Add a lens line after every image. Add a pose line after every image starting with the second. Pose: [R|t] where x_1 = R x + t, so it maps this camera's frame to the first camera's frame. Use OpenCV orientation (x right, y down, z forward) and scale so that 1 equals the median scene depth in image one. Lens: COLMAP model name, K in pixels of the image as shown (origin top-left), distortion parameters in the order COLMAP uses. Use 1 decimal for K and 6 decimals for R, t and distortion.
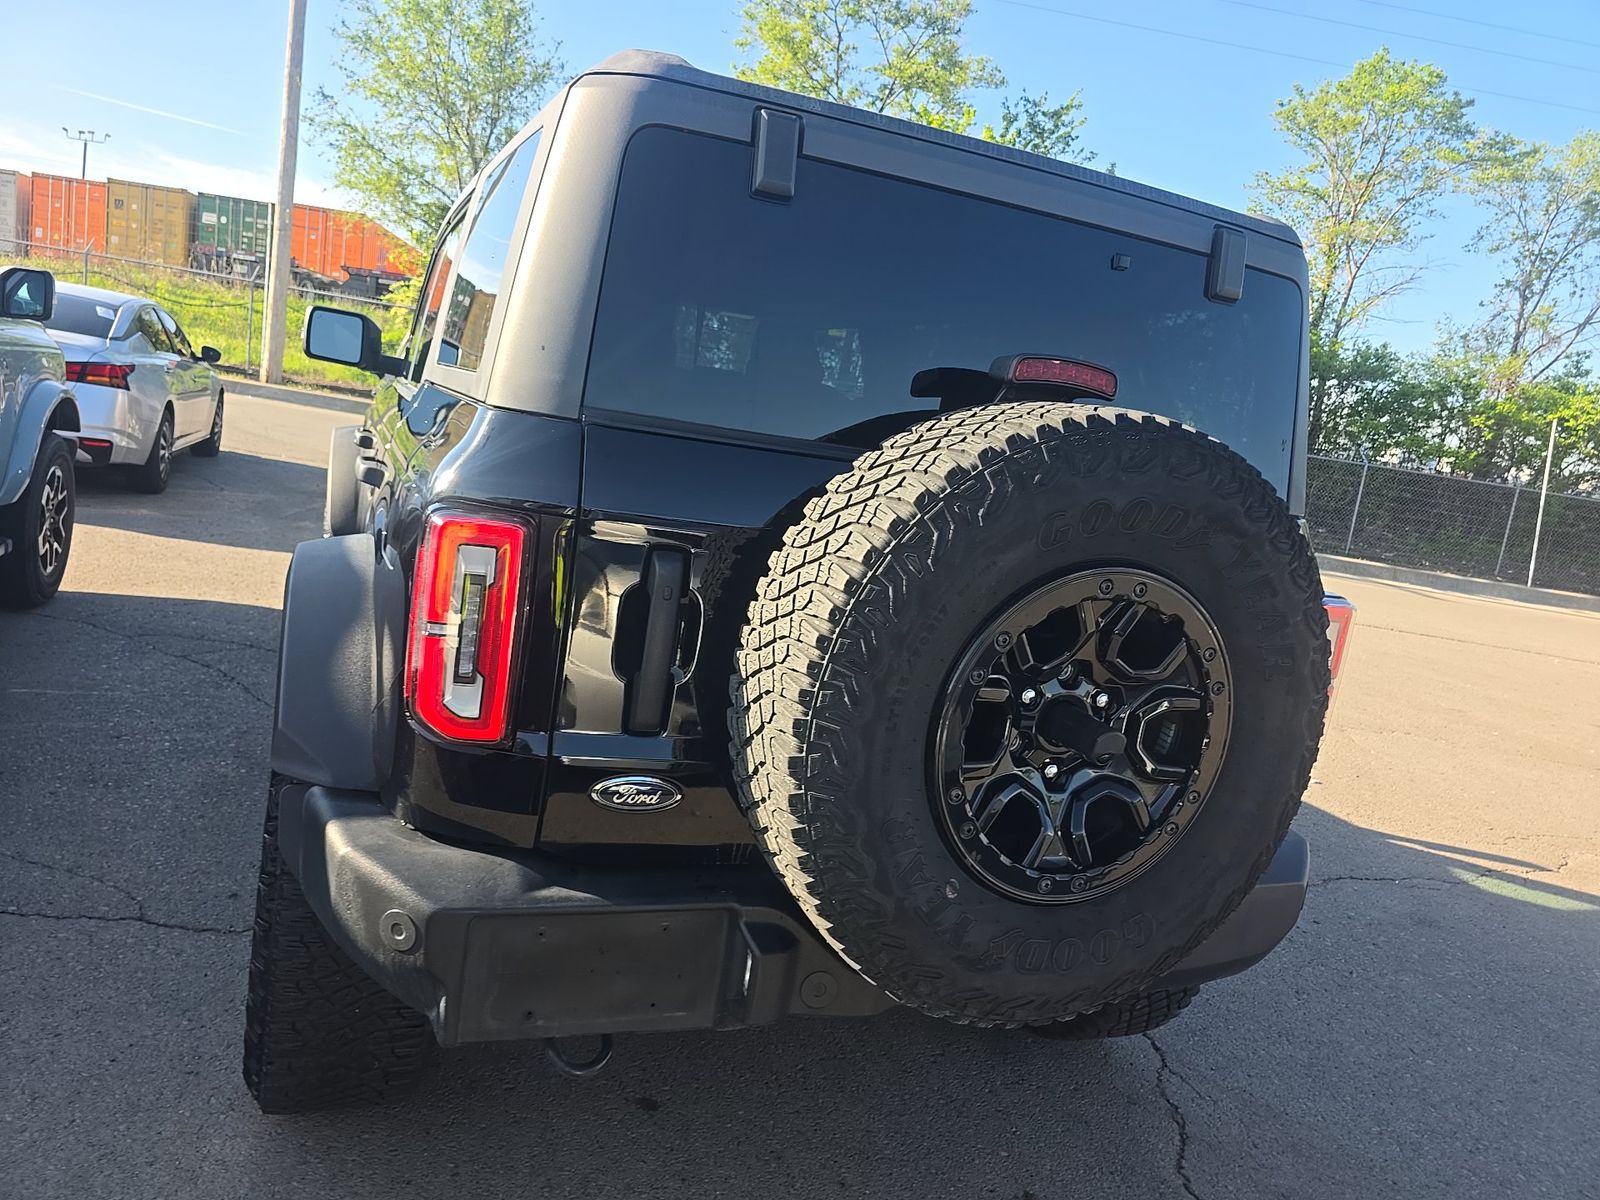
lens RADIAL K [[1087.9, 0, 800.0], [0, 1087.9, 600.0], [0, 0, 1]] dist [0.049514, -0.044454]
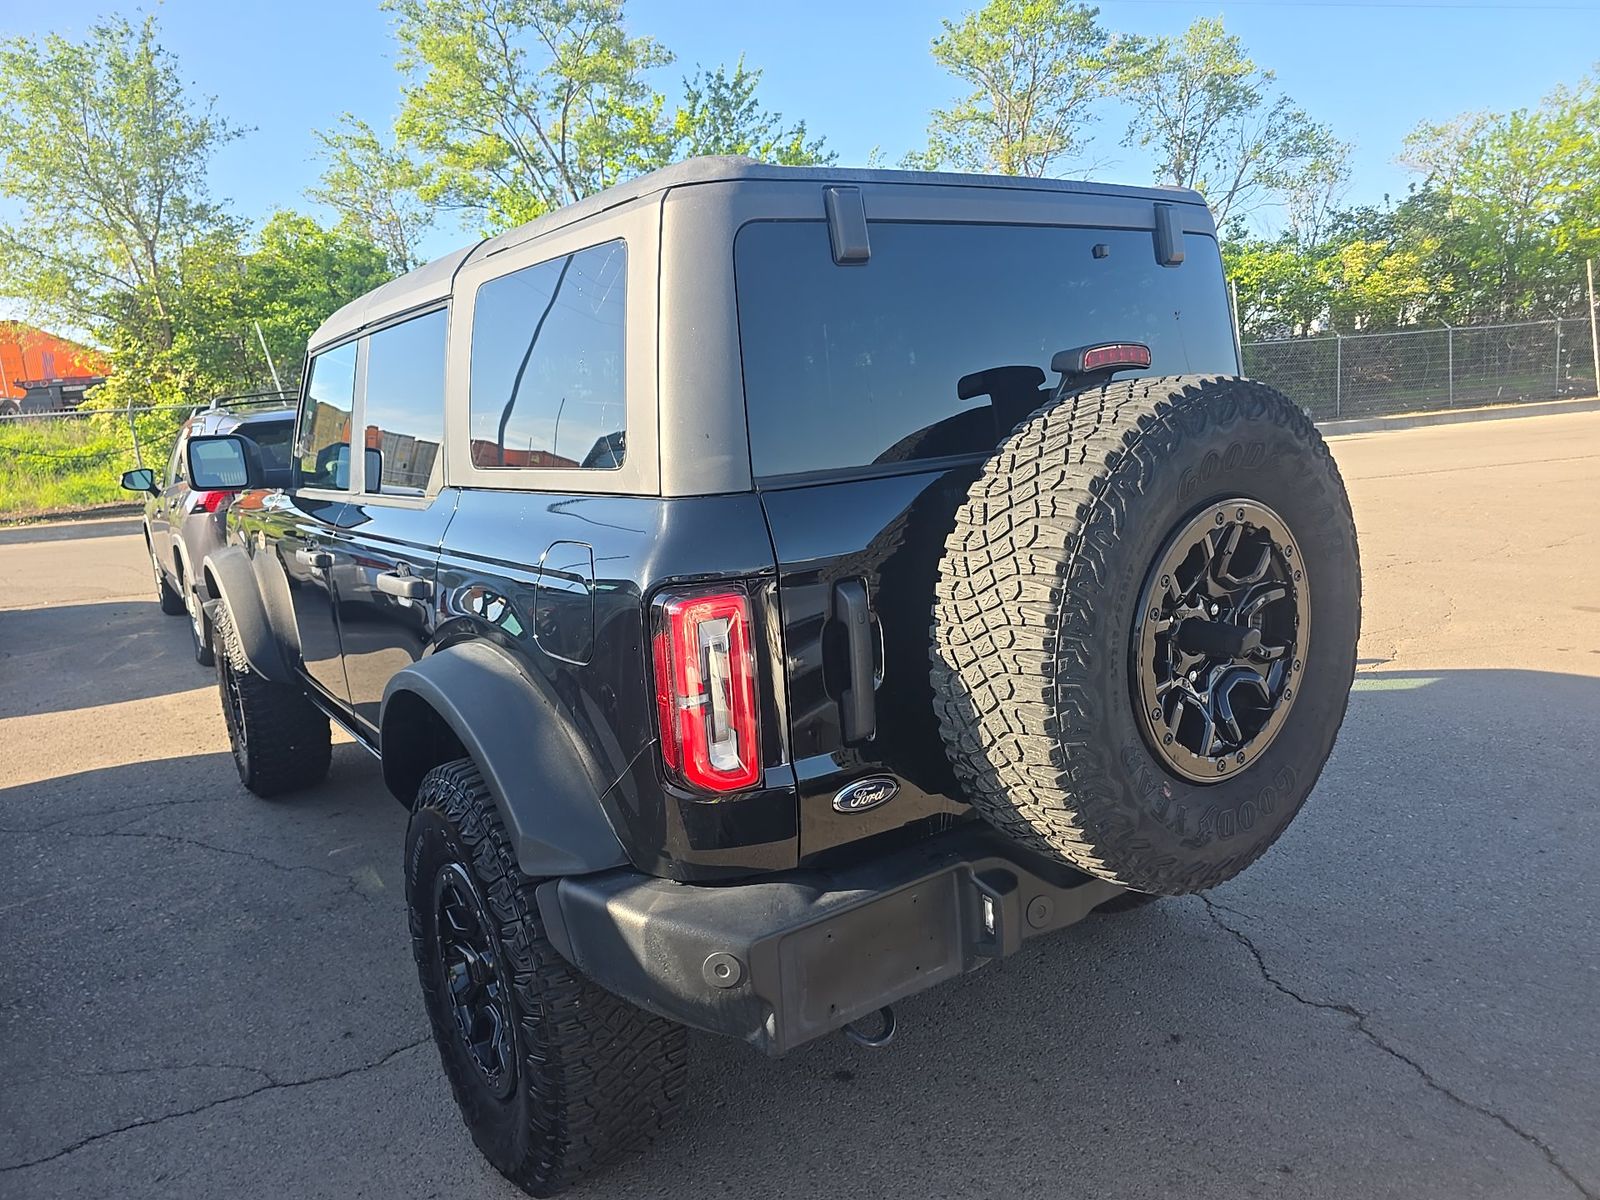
lens RADIAL K [[1087.9, 0, 800.0], [0, 1087.9, 600.0], [0, 0, 1]] dist [0.049514, -0.044454]
pose [[0.946533, -0.258413, 0.193126, -0.135181], [0.255161, 0.965987, 0.041968, -0.030040], [-0.197402, 0.009554, 0.980276, -0.037594]]
